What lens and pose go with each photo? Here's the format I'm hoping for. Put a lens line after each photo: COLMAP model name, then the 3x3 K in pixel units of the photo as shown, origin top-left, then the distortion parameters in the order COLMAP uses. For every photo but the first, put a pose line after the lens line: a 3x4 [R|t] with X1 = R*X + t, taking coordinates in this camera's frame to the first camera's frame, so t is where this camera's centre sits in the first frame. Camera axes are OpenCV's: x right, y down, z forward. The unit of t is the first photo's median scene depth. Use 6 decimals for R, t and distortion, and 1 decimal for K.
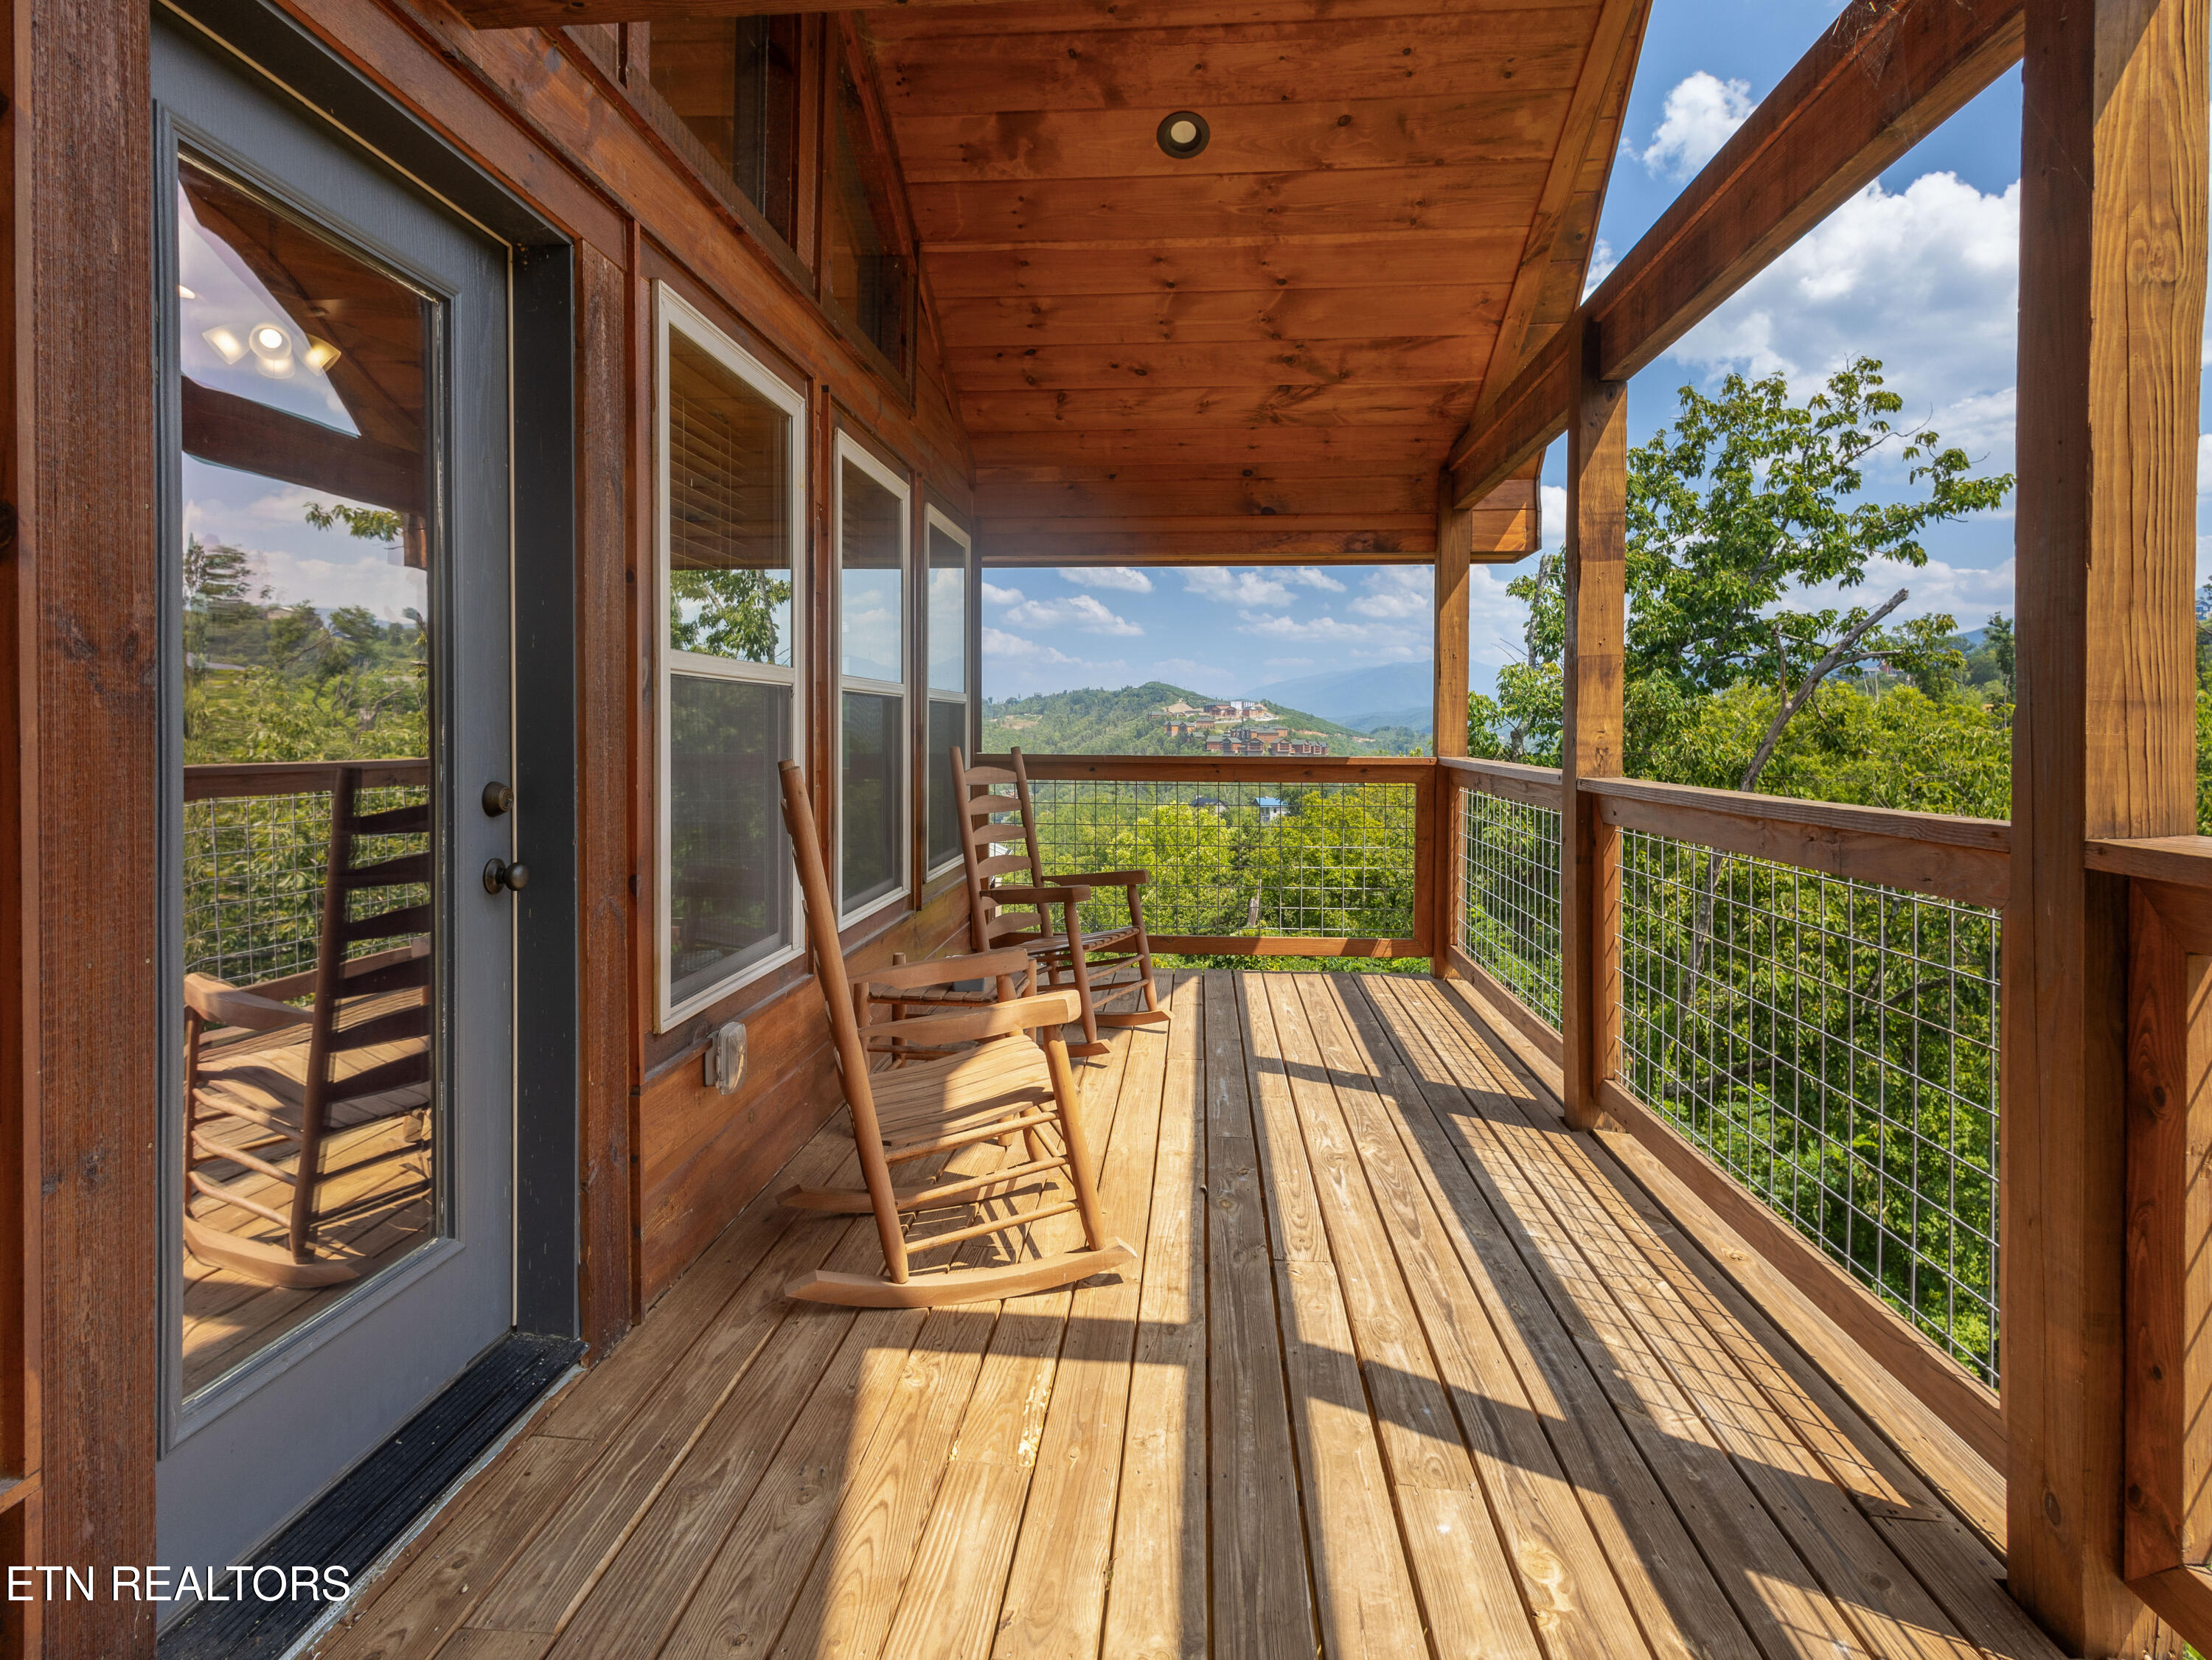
lens RADIAL K [[1161.7, 0, 1106.0], [0, 1161.7, 830.0], [0, 0, 1]] dist [0.016176, -0.000167]
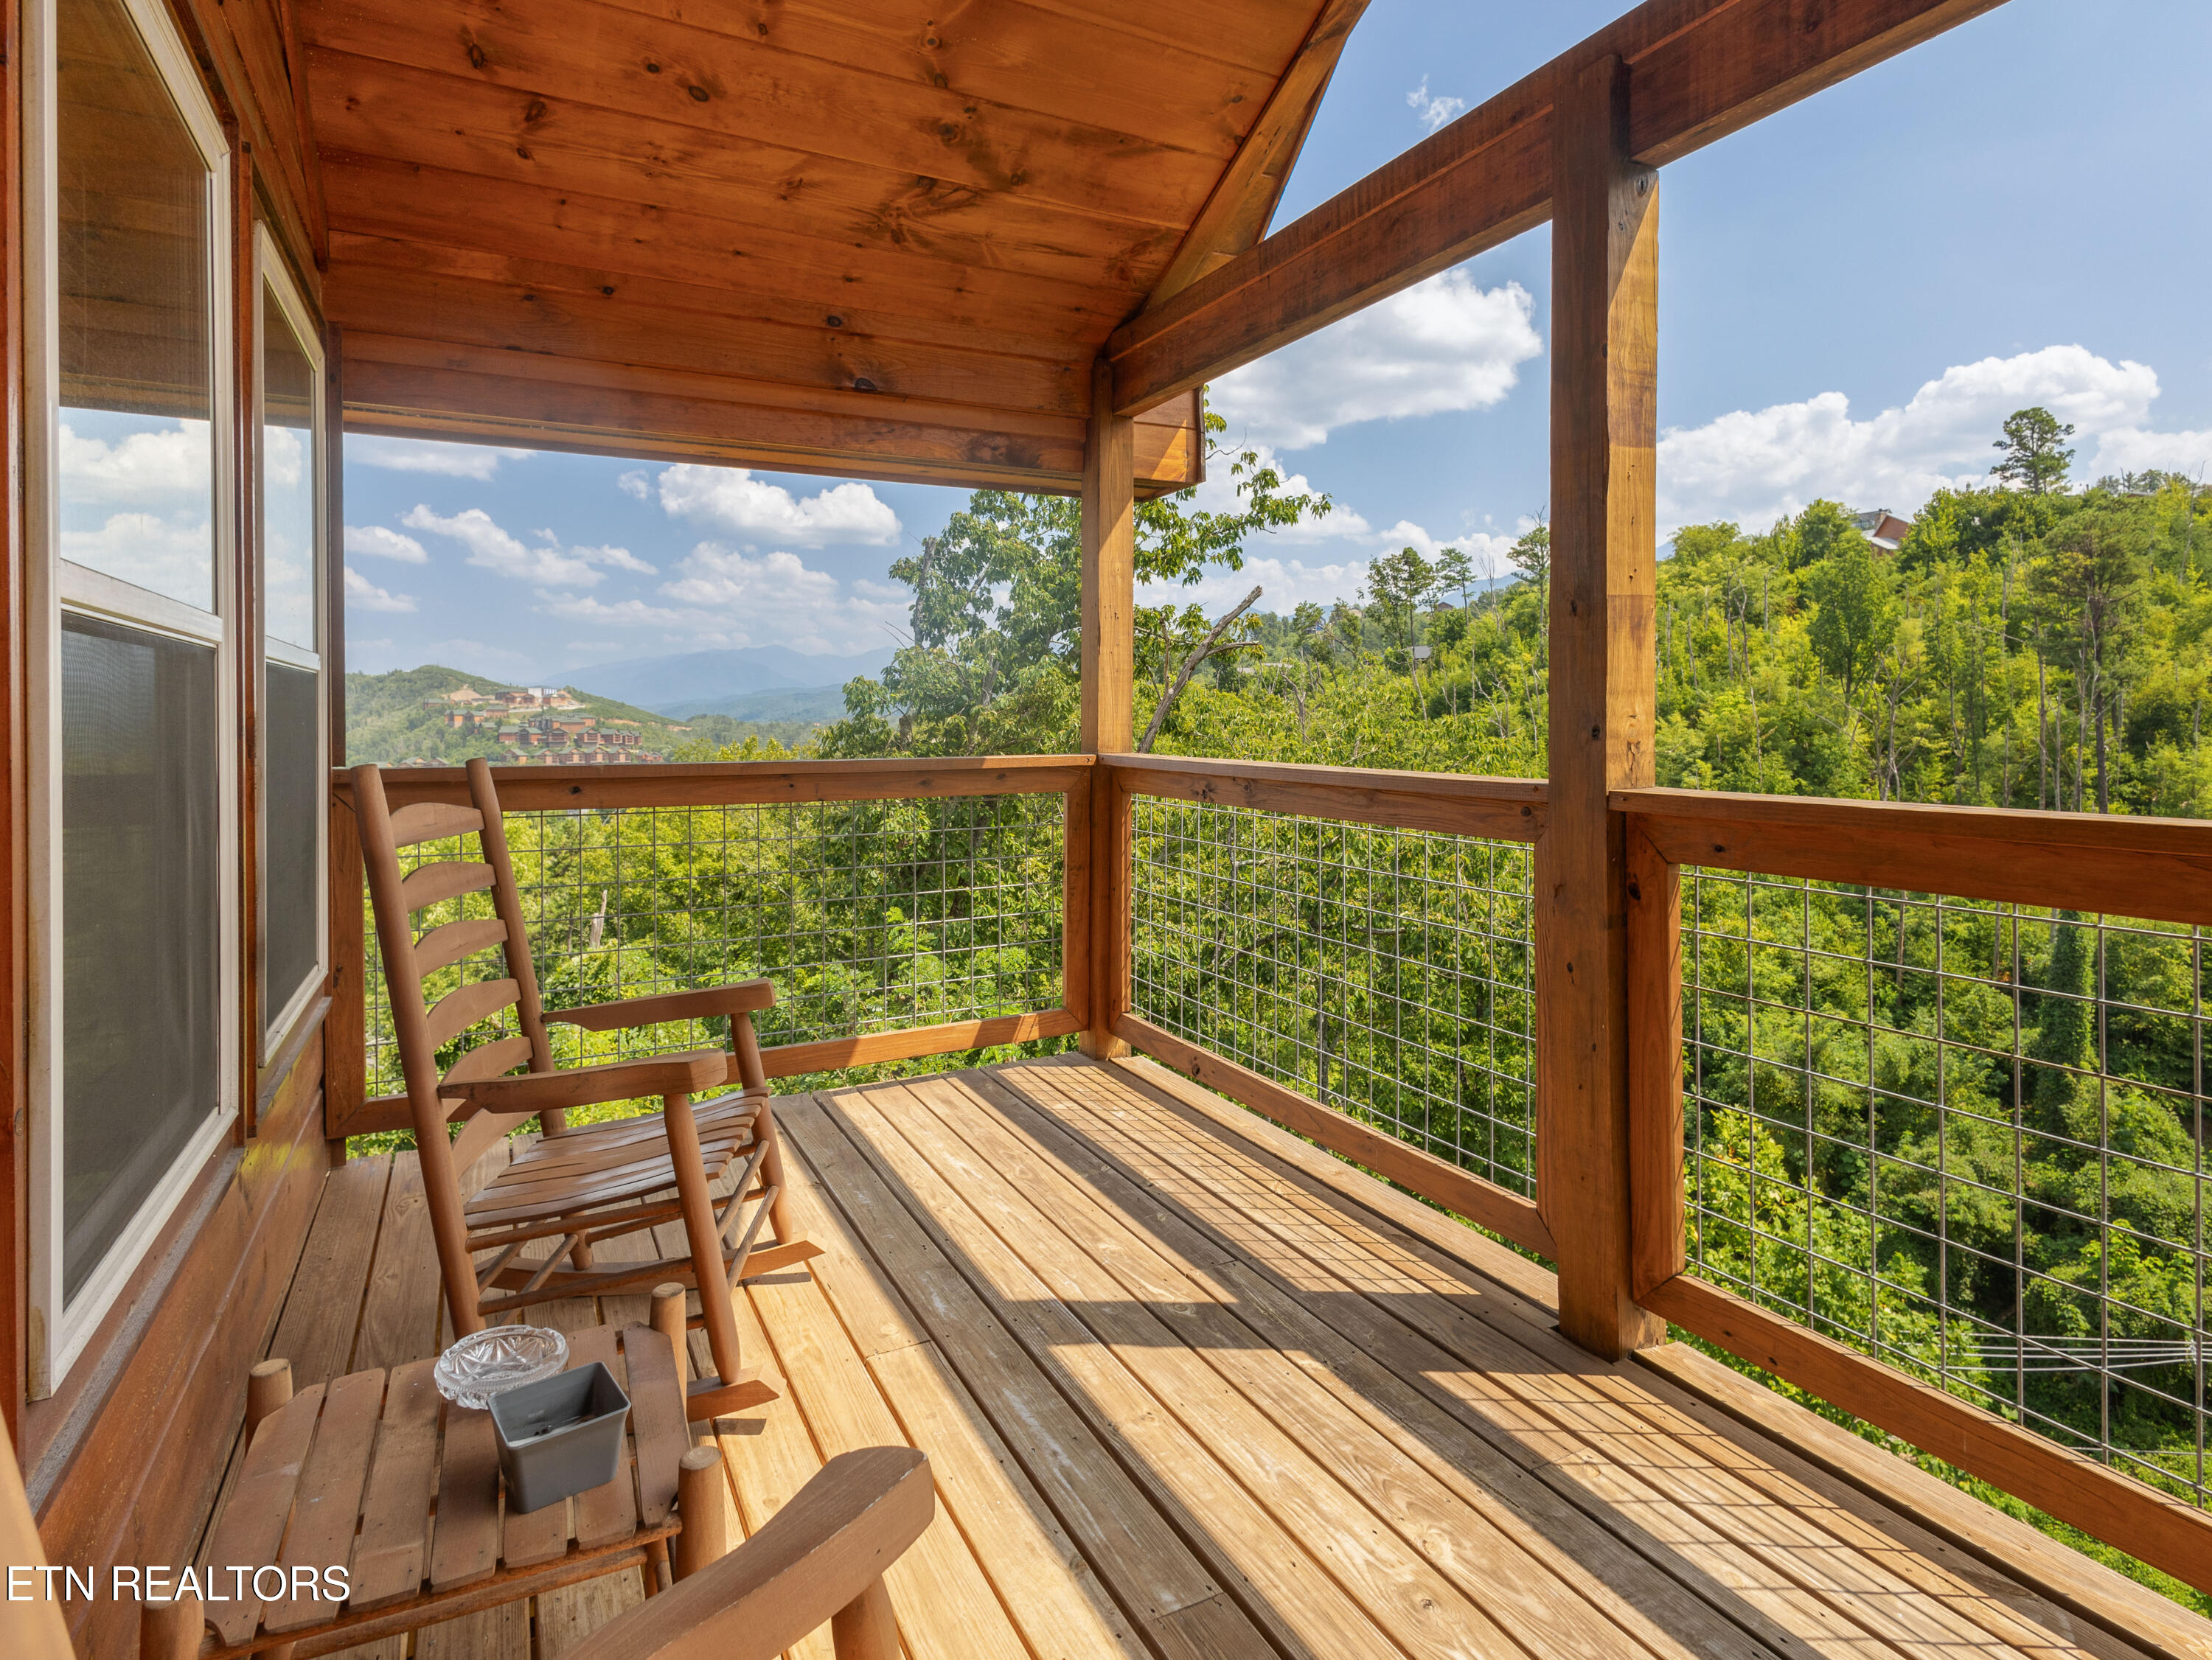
lens RADIAL K [[1161.7, 0, 1106.0], [0, 1161.7, 830.0], [0, 0, 1]] dist [0.016176, -0.000167]
pose [[0.844280, -0.061183, 0.532398, -0.038773], [0.056268, 0.998091, 0.025469, -0.008644], [-0.532940, 0.008454, 0.846111, 0.117234]]
